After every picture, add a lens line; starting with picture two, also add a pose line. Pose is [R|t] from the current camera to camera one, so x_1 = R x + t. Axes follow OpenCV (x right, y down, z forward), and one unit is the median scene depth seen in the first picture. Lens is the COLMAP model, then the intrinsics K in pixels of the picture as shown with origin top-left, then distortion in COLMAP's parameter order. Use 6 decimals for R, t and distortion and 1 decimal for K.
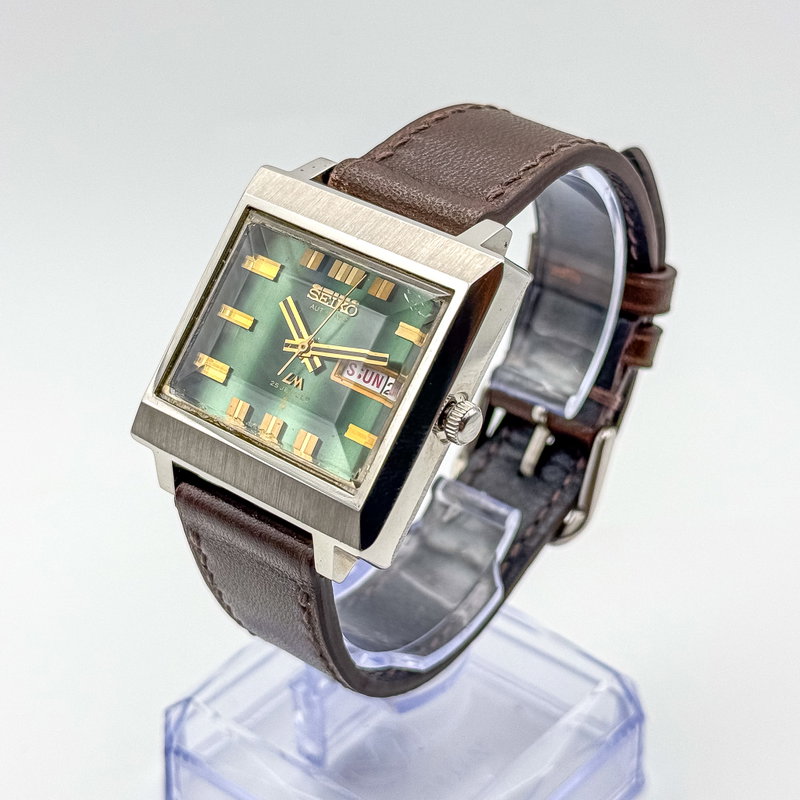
lens RADIAL K [[1941.9, 0, 400.0], [0, 1941.9, 400.0], [0, 0, 1]] dist [0.035429, 0.081818]
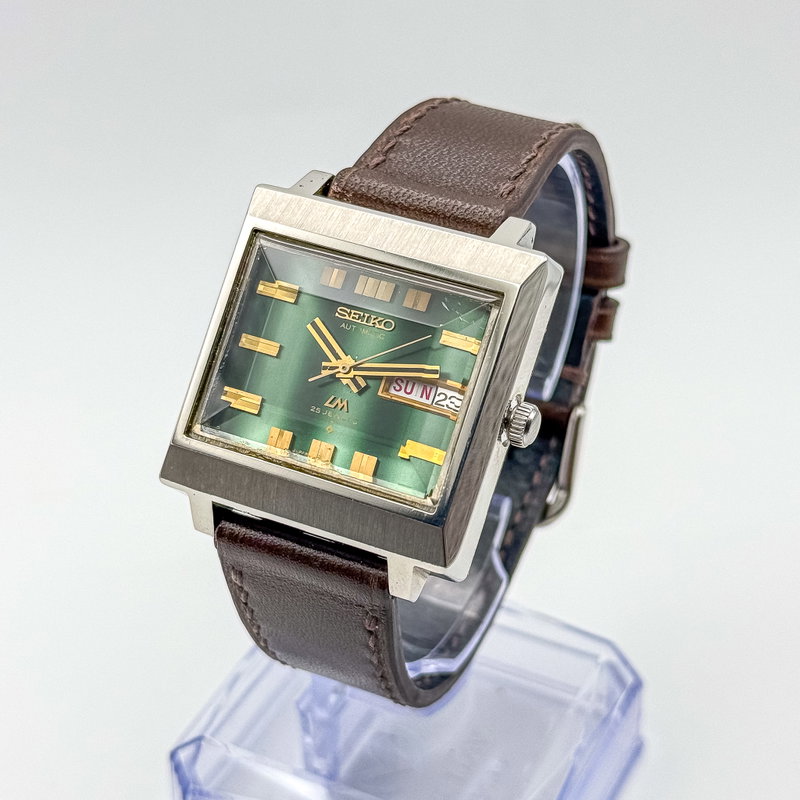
lens RADIAL K [[1941.9, 0, 400.0], [0, 1941.9, 400.0], [0, 0, 1]] dist [0.035429, 0.081818]
pose [[0.972547, -0.126709, 0.195186, -0.205562], [0.121452, 0.991842, 0.038720, -0.043720], [-0.198499, -0.013951, 0.980002, 0.037914]]
